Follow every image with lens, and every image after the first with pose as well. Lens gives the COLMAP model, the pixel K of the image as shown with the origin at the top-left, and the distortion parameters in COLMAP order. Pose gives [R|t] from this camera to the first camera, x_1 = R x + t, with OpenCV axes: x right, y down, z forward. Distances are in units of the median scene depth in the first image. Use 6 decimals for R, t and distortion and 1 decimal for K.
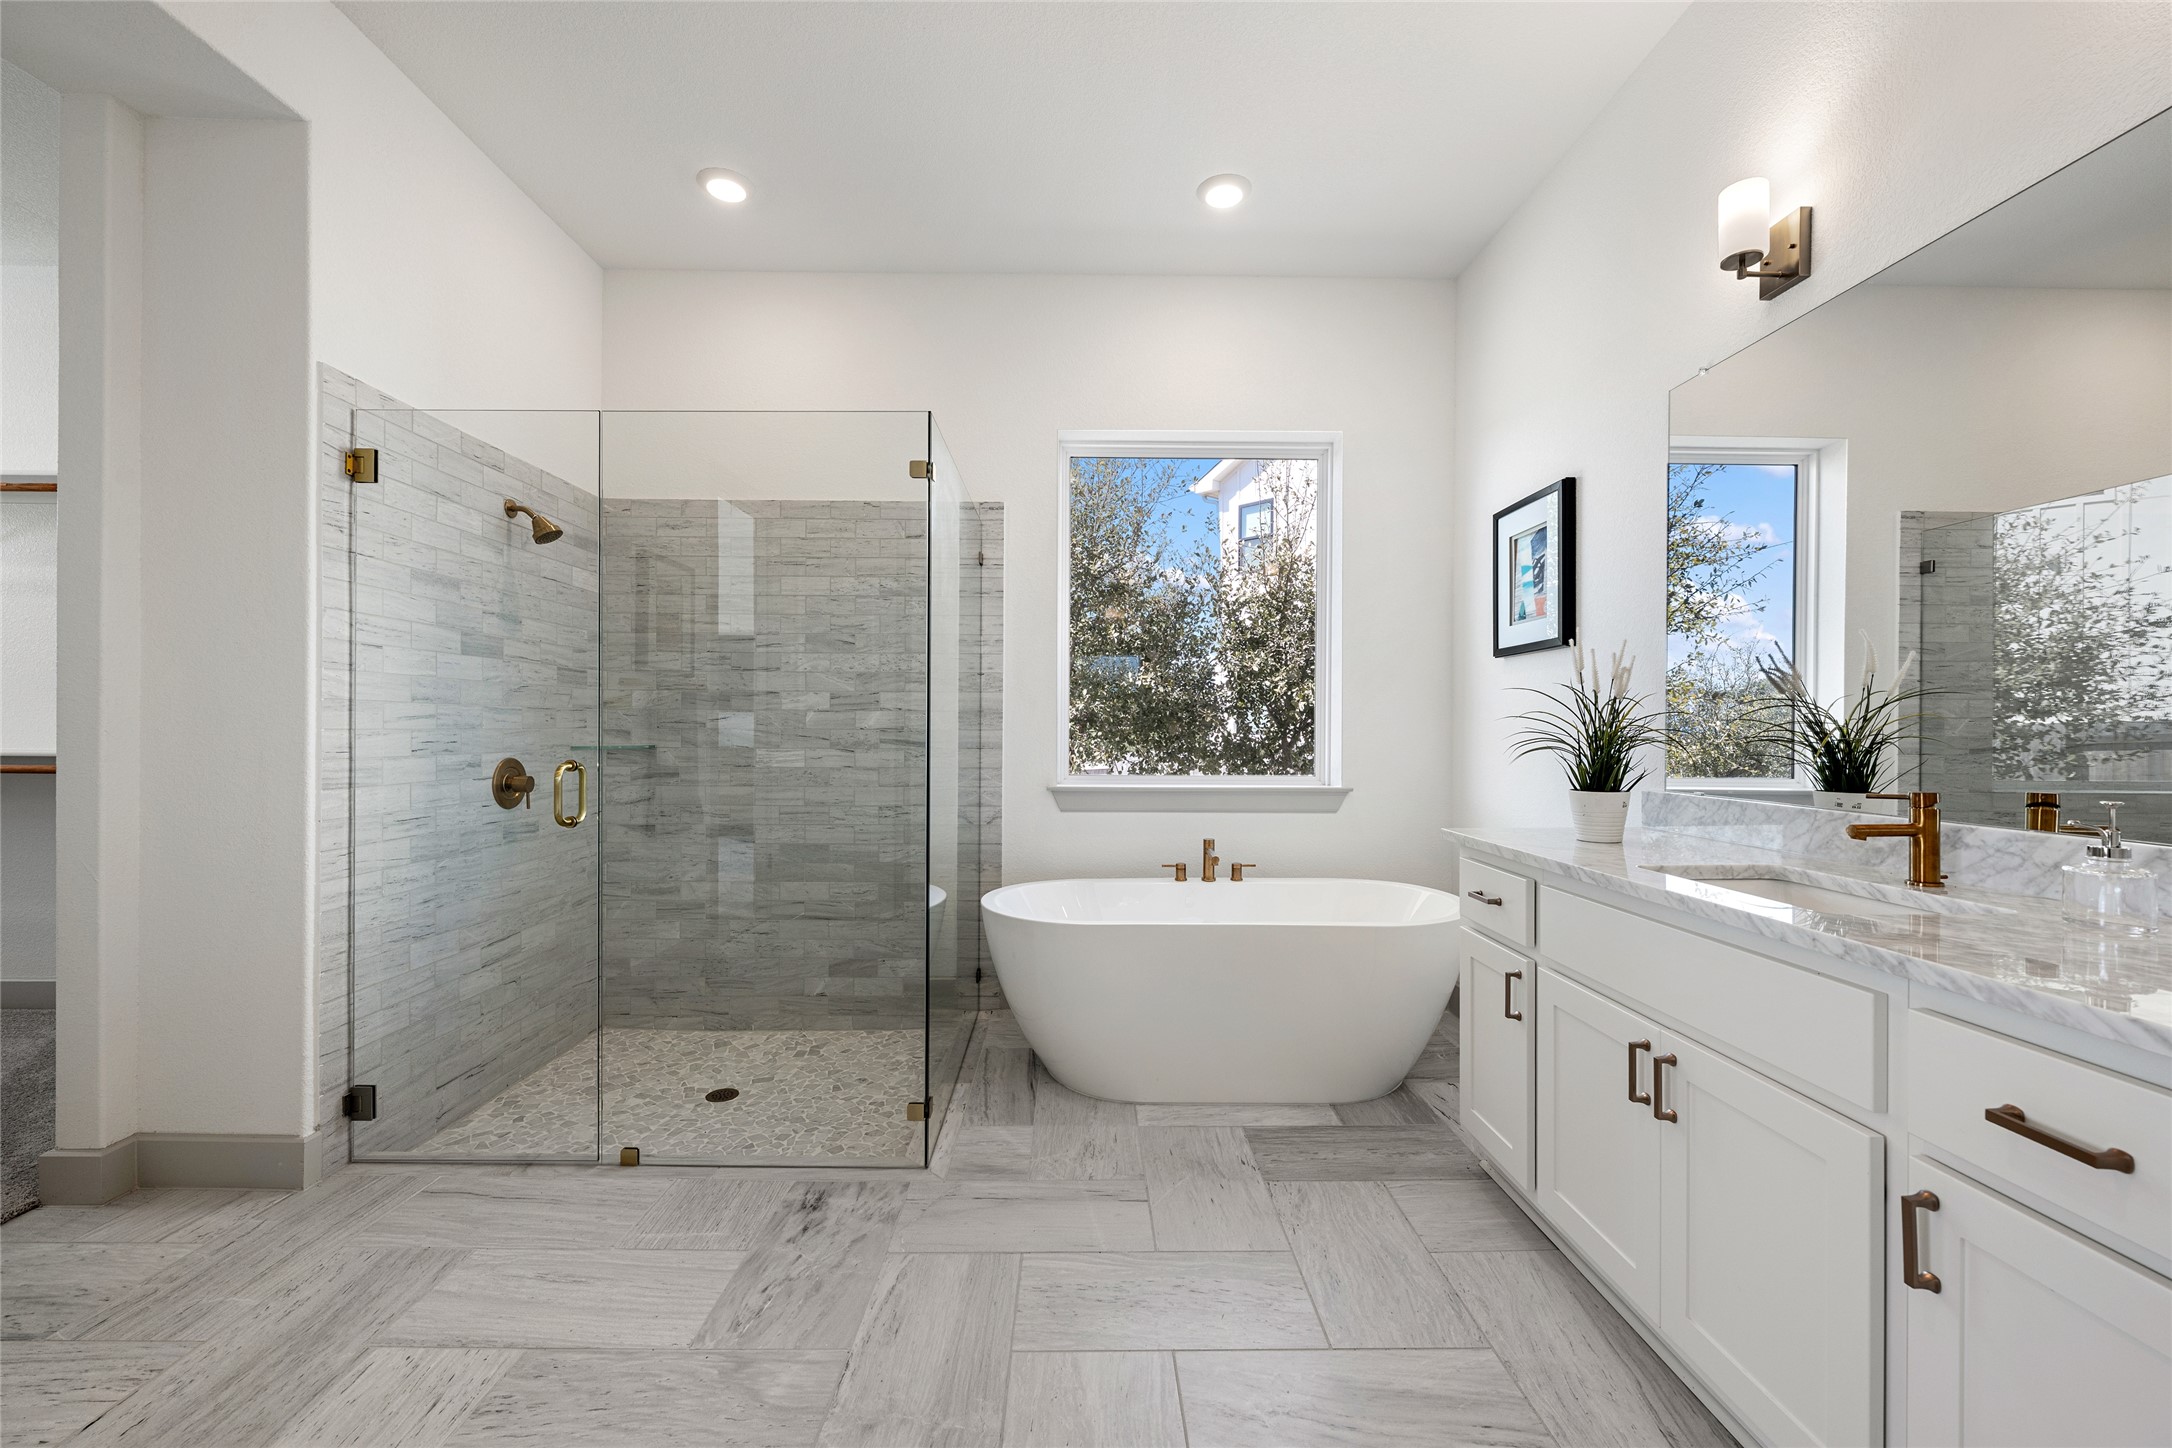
lens RADIAL K [[855.0, 0, 1080.9], [0, 855.0, 729.3], [0, 0, 1]] dist [-0.000971, 0.000099]
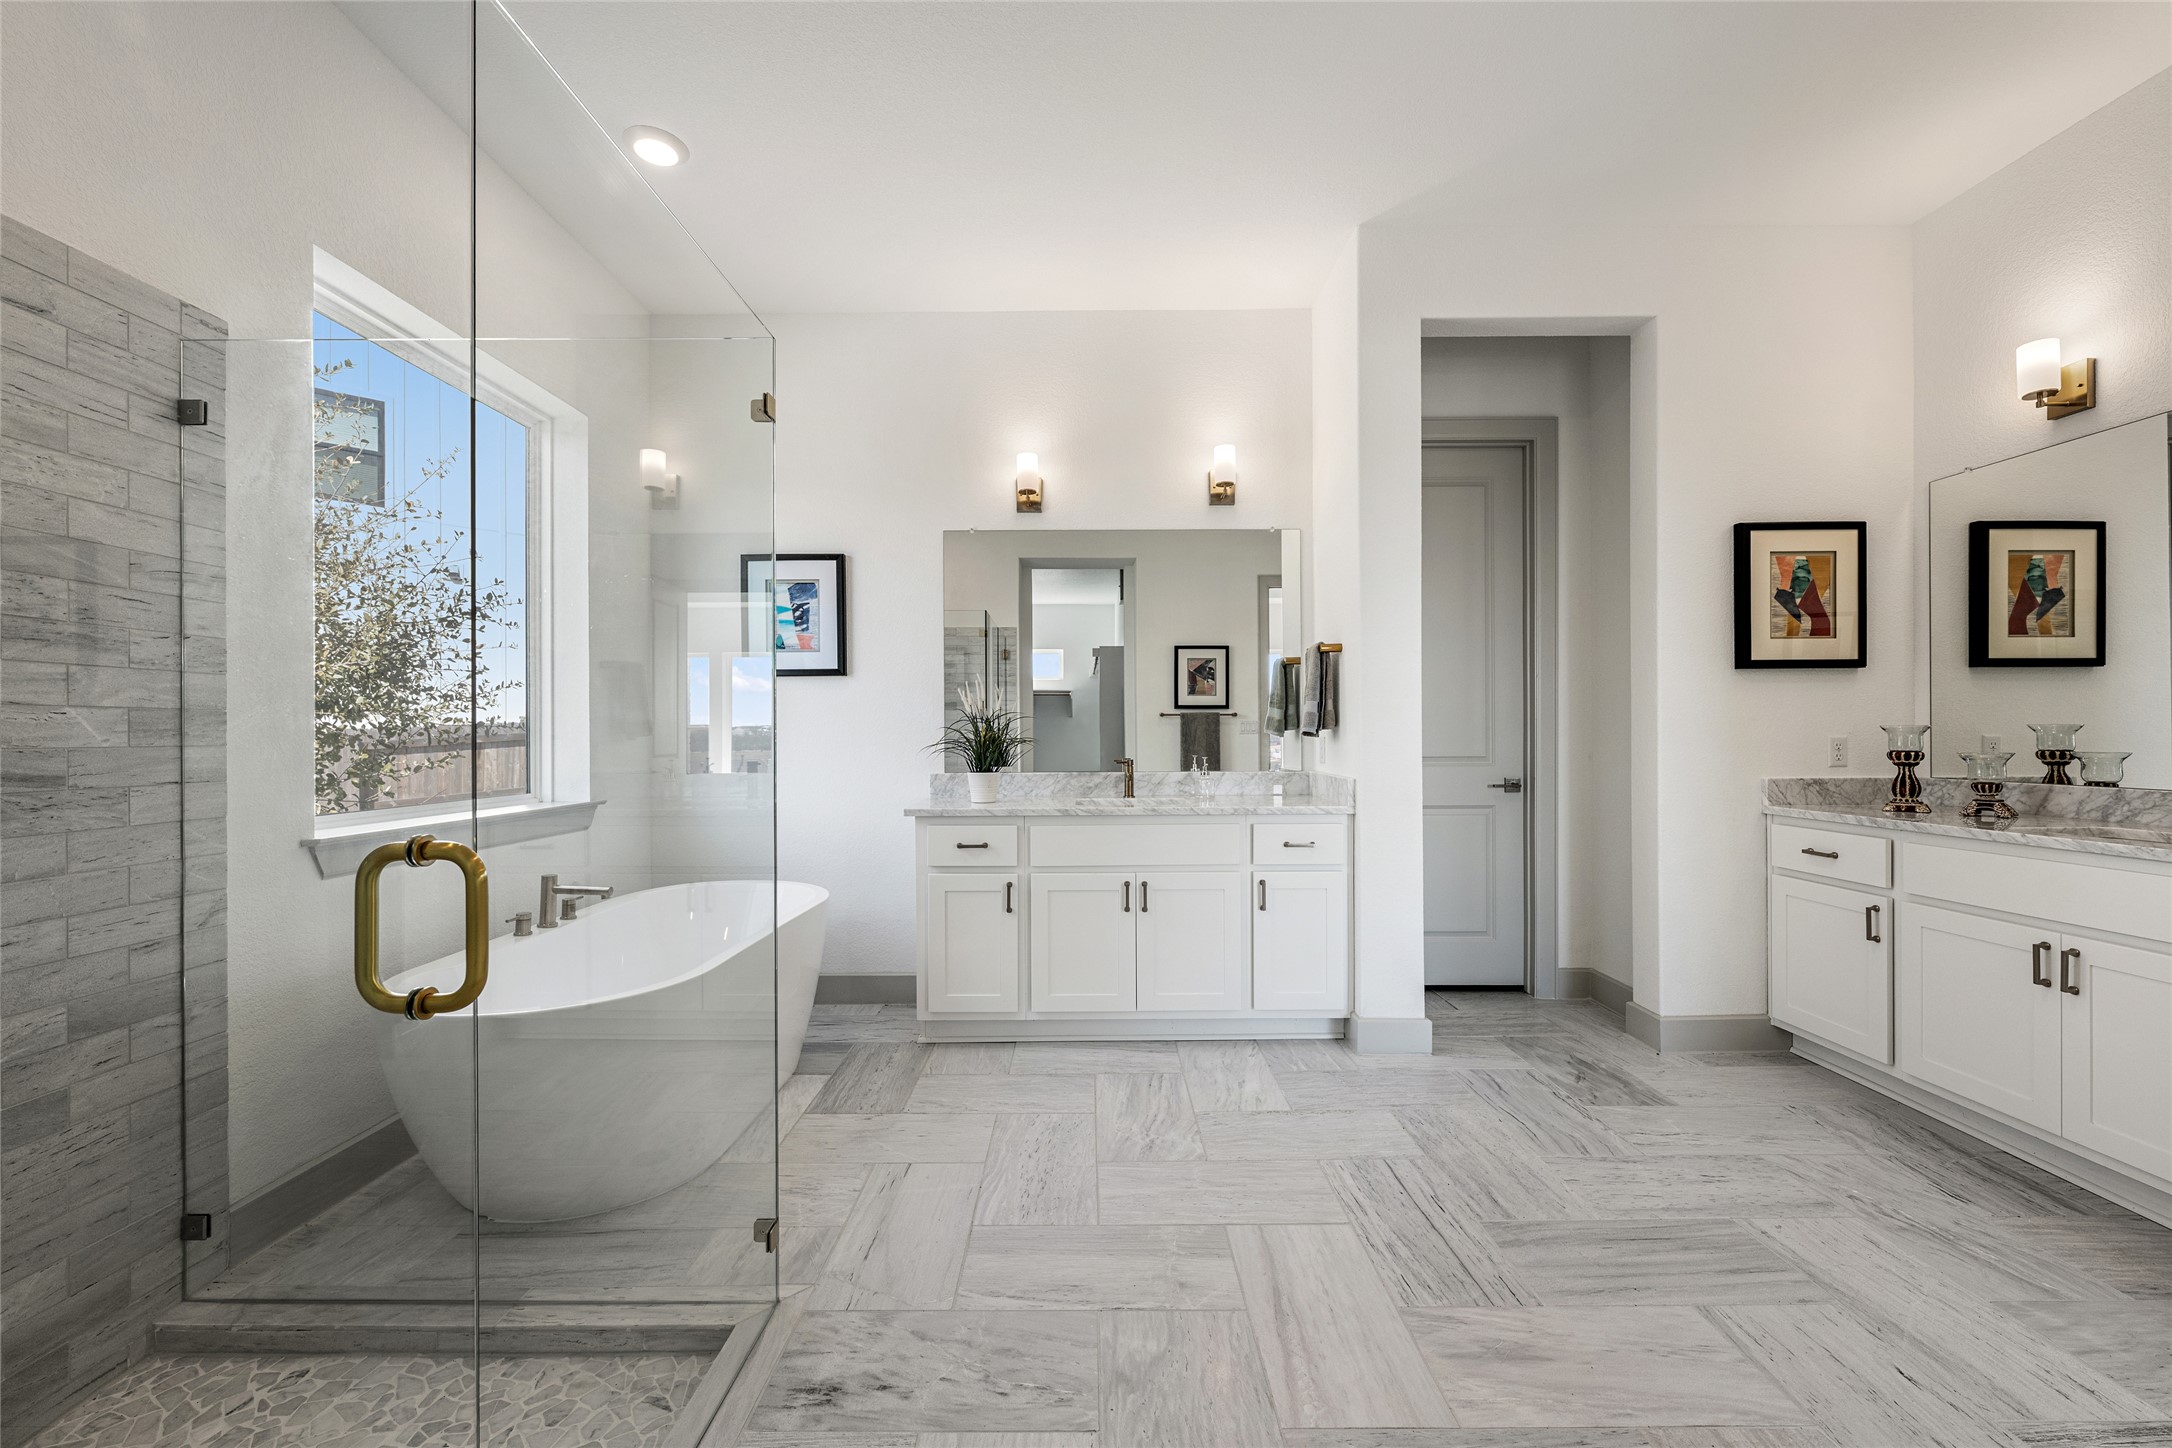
lens RADIAL K [[855.0, 0, 1084.9], [0, 855.0, 730.8], [0, 0, 1]] dist [-0.000971, 0.000099]
pose [[0.013589, -0.002798, 0.999904, -0.961226], [0.002968, 0.999992, 0.002758, -0.013813], [-0.999903, 0.002930, 0.013597, 0.704525]]
